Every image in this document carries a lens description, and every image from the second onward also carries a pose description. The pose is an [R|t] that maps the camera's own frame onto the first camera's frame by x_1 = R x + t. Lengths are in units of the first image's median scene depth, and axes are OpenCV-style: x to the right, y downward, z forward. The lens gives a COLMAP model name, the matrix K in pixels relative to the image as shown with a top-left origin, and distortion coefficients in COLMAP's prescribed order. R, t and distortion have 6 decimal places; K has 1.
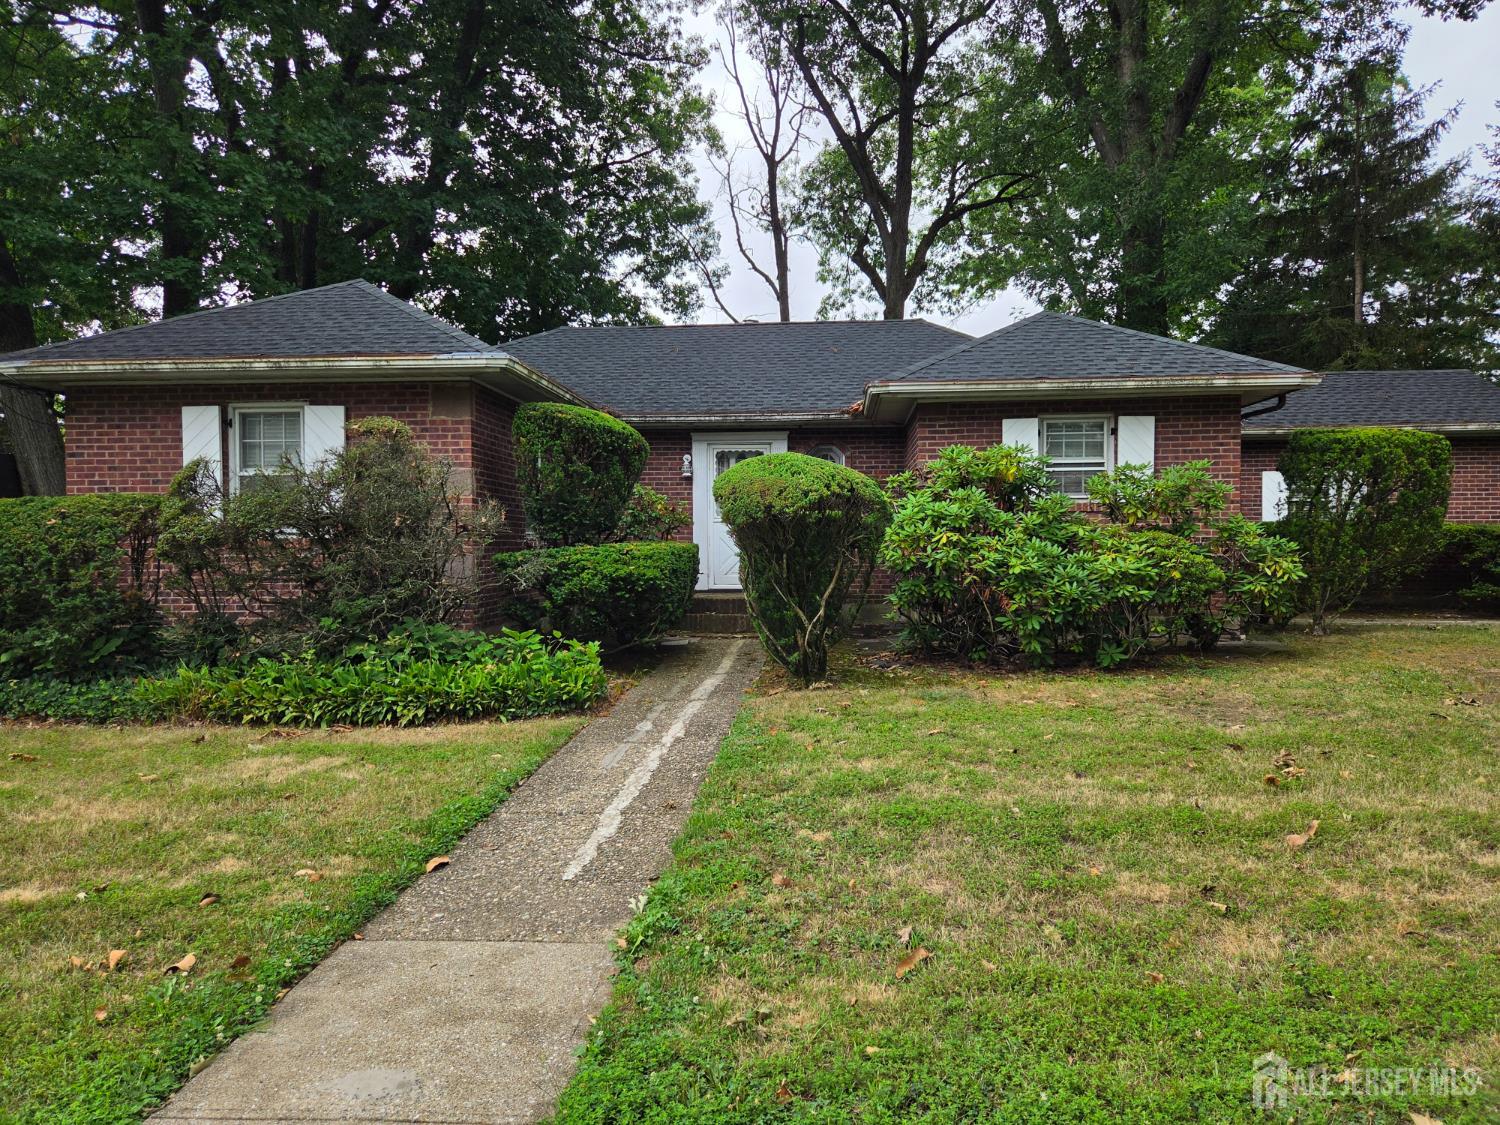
lens RADIAL K [[1014.6, 0, 750.0], [0, 1014.6, 562.5], [0, 0, 1]] dist [0.046176, -0.000791]
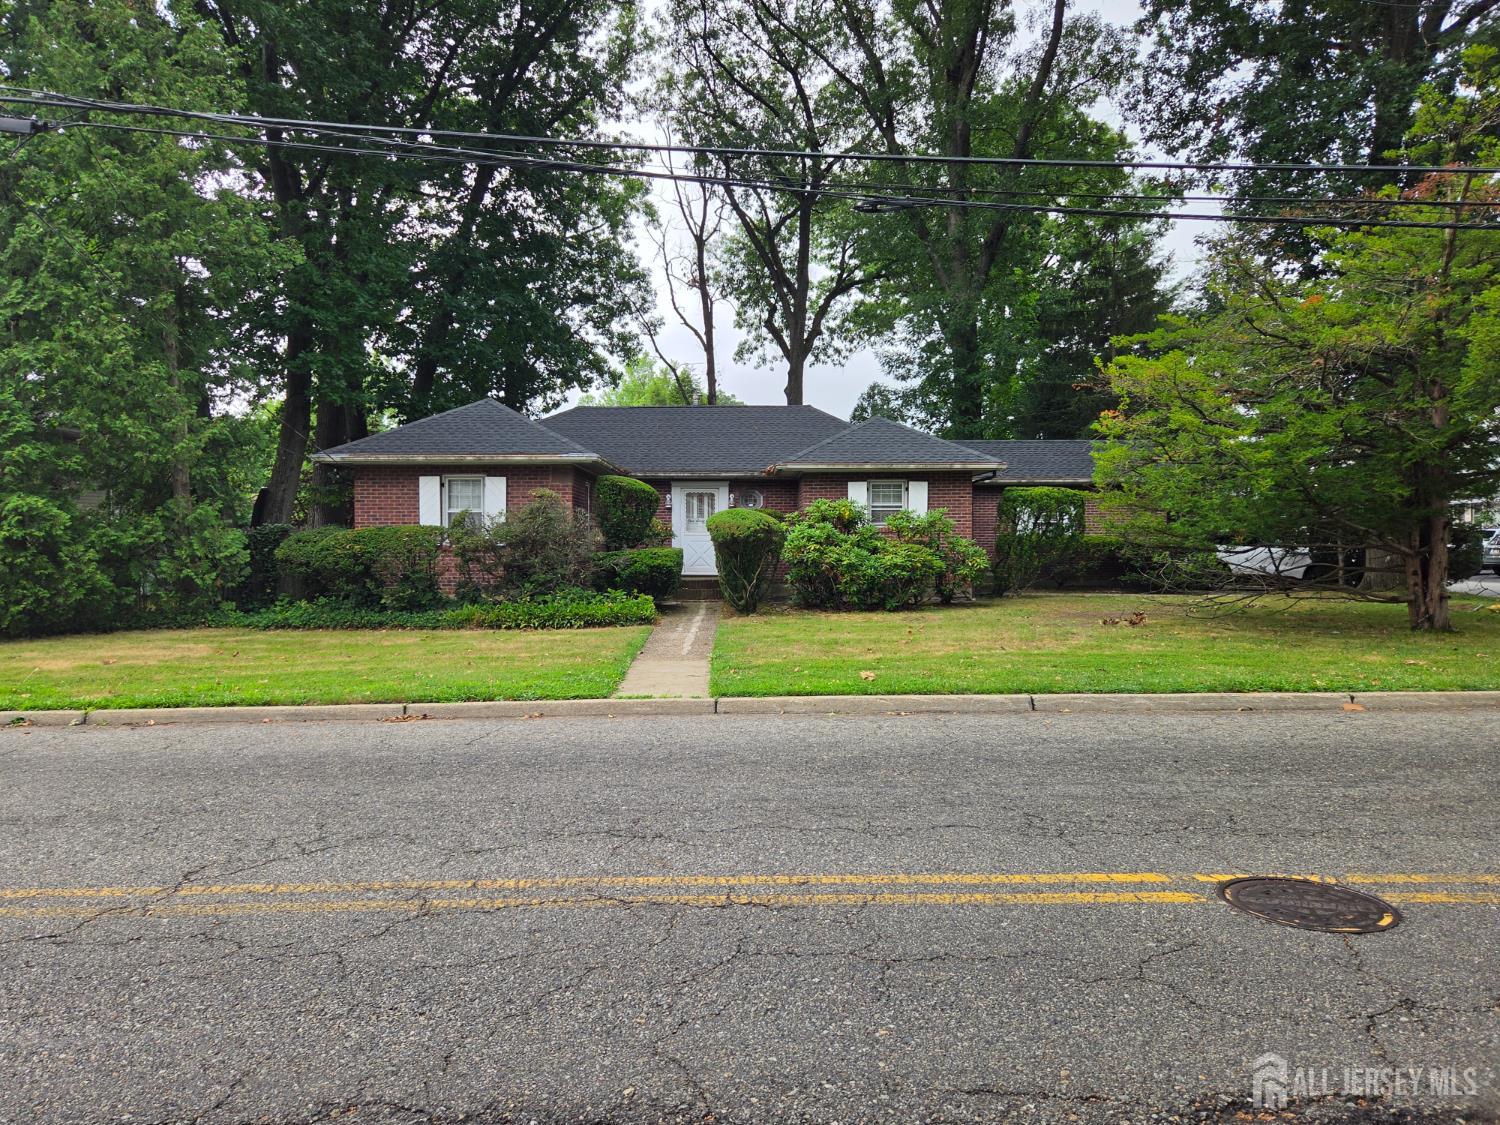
lens RADIAL K [[1014.6, 0, 750.0], [0, 1014.6, 562.5], [0, 0, 1]] dist [0.046176, -0.000791]
pose [[0.995959, 0.002940, 0.089759, -0.043200], [-0.003035, 0.999995, 0.000914, 0.002013], [-0.089756, -0.001183, 0.995963, -0.374650]]
